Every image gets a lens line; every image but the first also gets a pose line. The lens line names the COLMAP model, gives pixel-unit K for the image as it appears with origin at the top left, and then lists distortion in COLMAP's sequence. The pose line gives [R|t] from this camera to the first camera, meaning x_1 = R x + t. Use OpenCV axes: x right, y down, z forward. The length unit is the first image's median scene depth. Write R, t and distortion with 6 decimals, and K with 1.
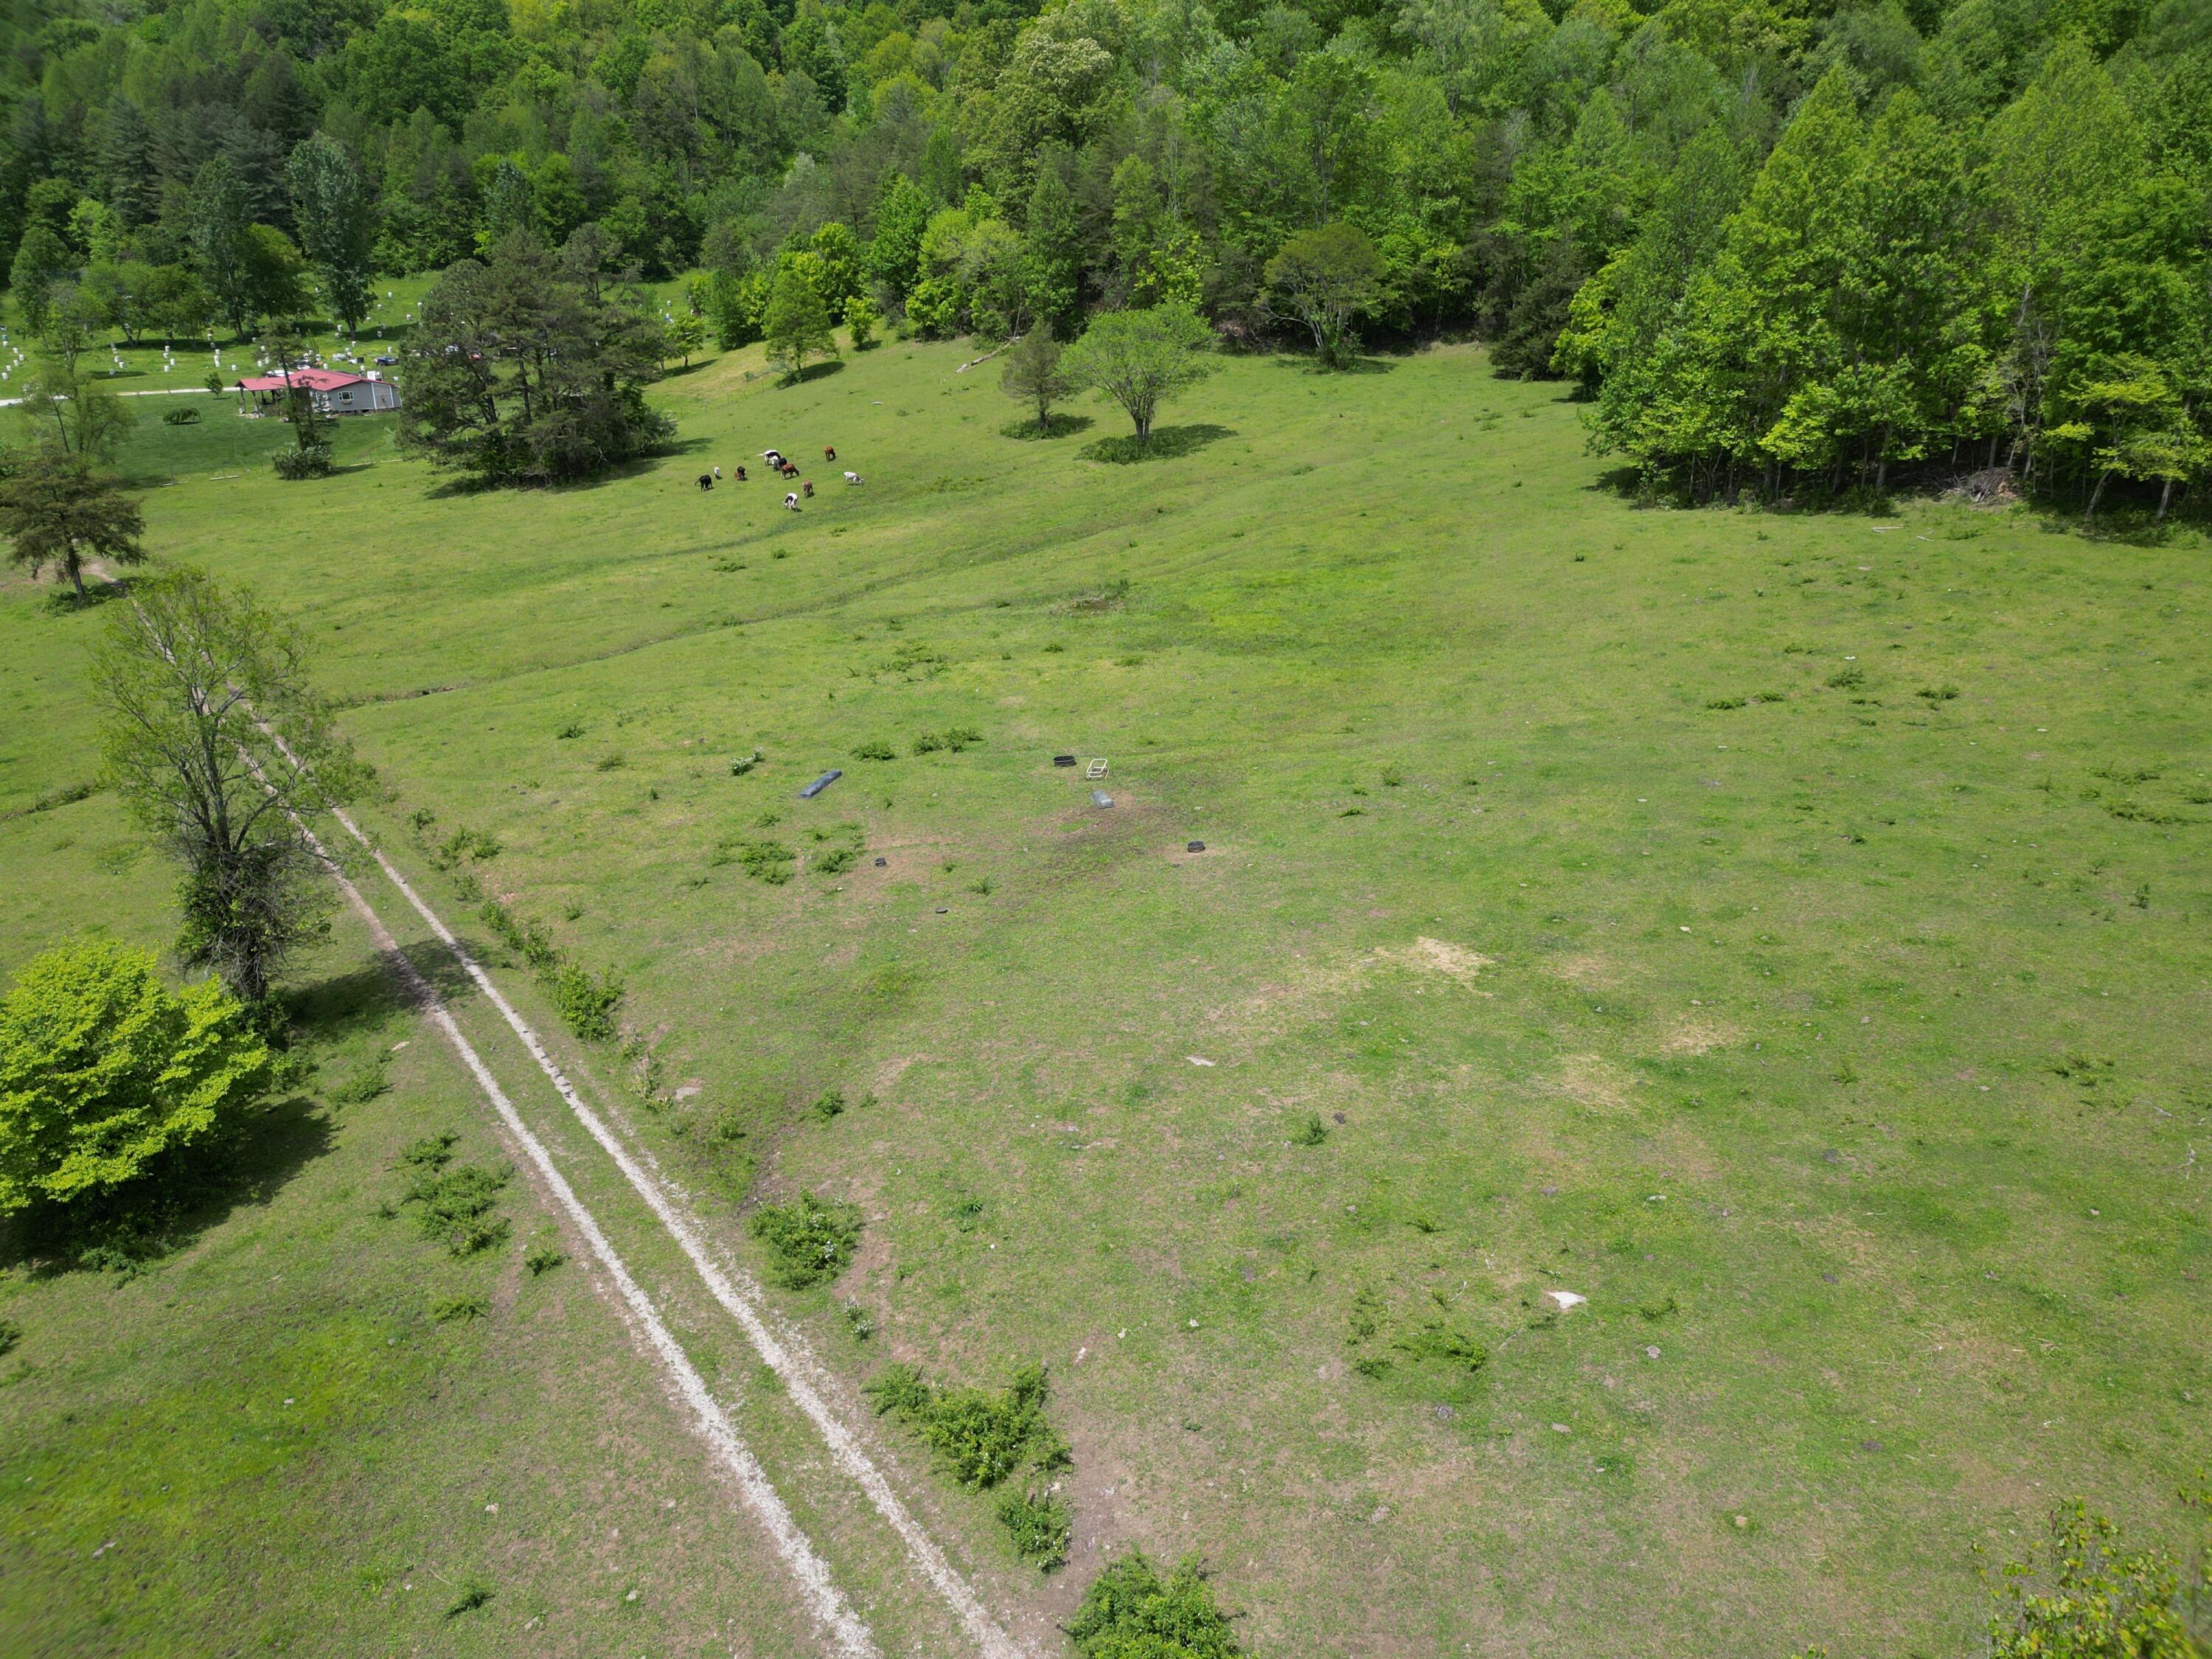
lens RADIAL K [[1442.3, 0, 1106.0], [0, 1442.3, 829.5], [0, 0, 1]] dist [-0.023875, -0.000735]
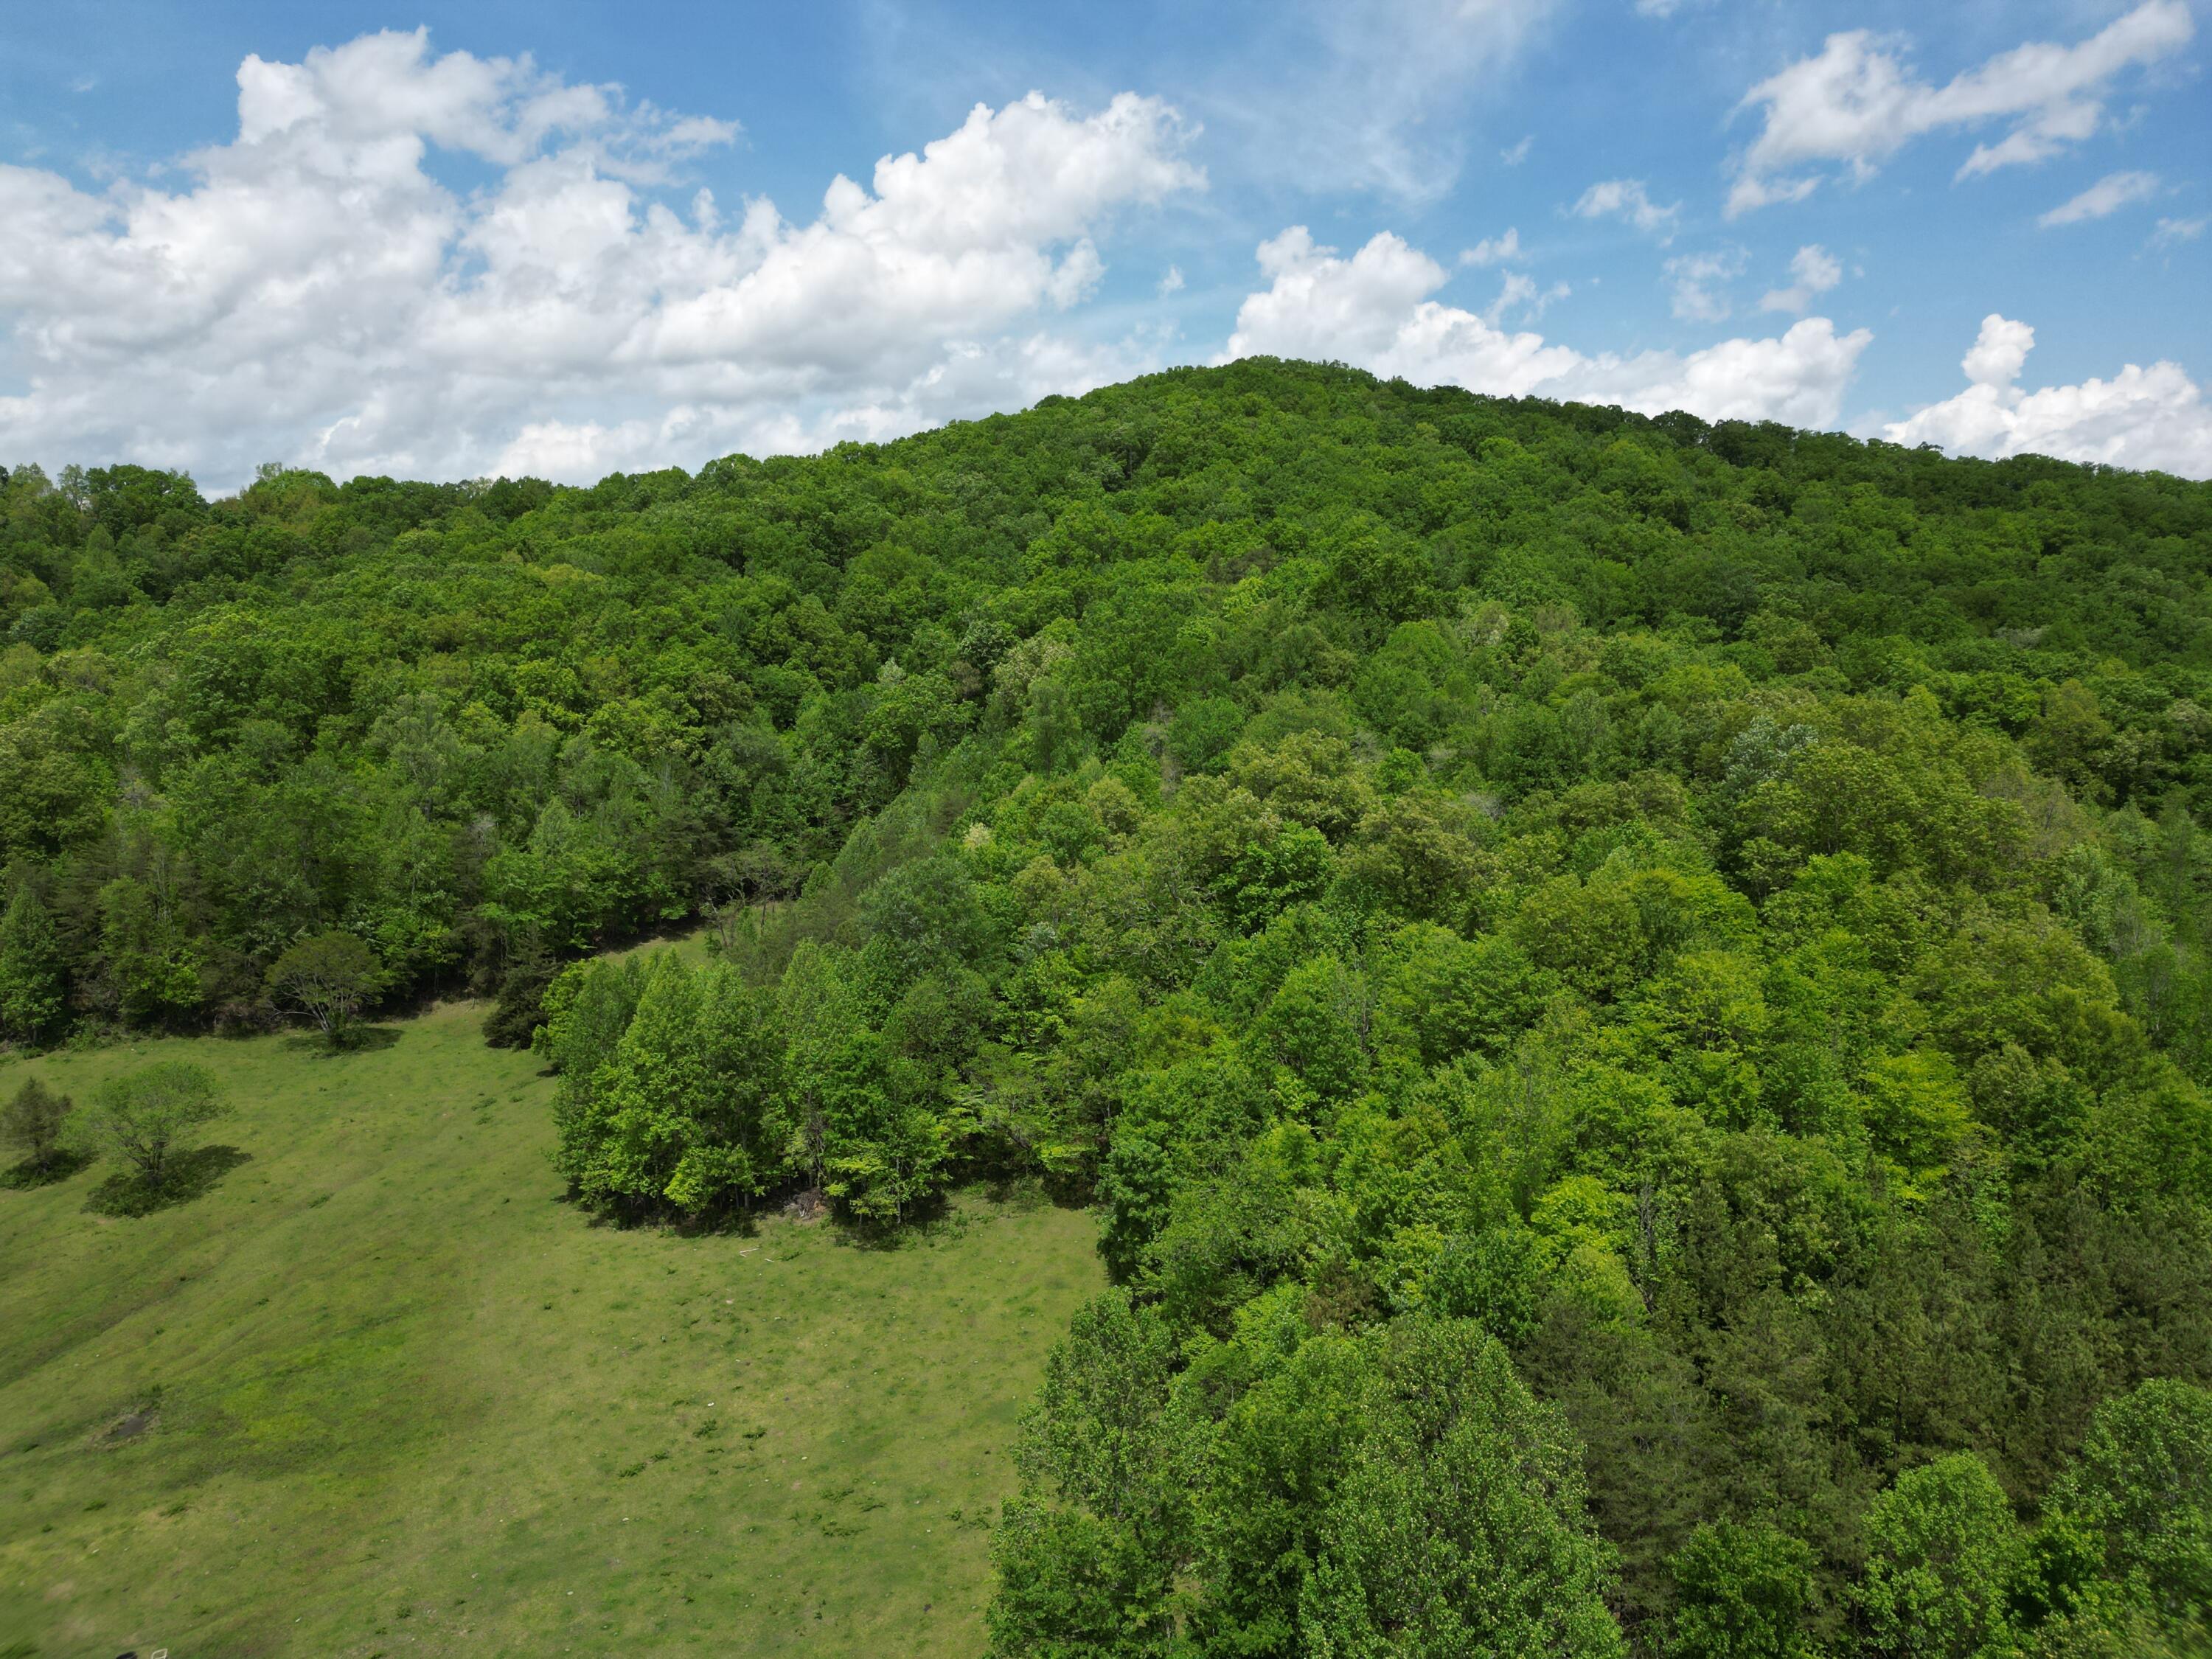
lens RADIAL K [[1442.3, 0, 1106.0], [0, 1442.3, 829.5], [0, 0, 1]] dist [-0.023875, -0.000735]
pose [[0.808117, -0.070276, 0.584815, -0.007103], [0.221693, 0.956138, -0.191446, -0.224250], [-0.545710, 0.284360, 0.788251, -0.458923]]
